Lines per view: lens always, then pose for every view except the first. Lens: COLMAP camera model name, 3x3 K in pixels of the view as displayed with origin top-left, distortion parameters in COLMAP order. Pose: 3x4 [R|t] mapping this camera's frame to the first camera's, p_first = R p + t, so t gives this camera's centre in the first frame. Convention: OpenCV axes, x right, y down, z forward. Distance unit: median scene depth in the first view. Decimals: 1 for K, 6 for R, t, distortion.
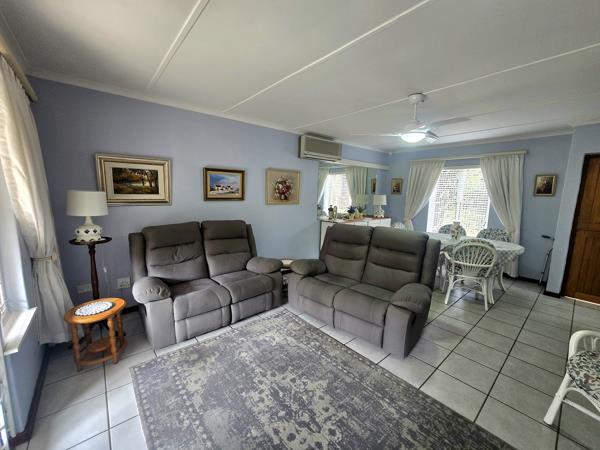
lens RADIAL K [[245.7, 0, 300.0], [0, 245.7, 225.0], [0, 0, 1]] dist [-0.002131, -0.000759]
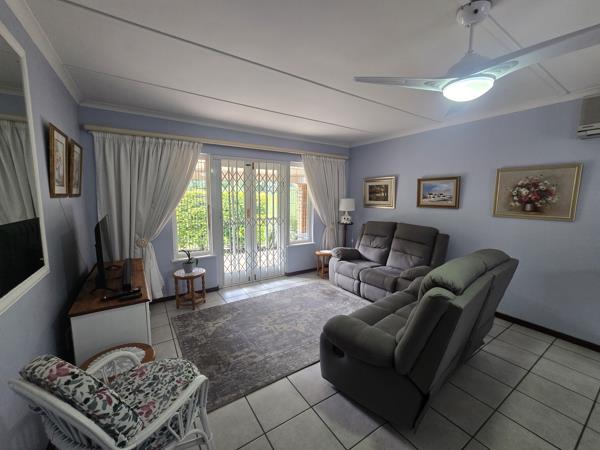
lens RADIAL K [[245.7, 0, 300.0], [0, 245.7, 225.0], [0, 0, 1]] dist [-0.002131, -0.000759]
pose [[-0.122388, 0.090588, -0.988340, 0.842252], [-0.151076, 0.982521, 0.108762, -0.059746], [0.980916, 0.162626, -0.106563, 0.608004]]
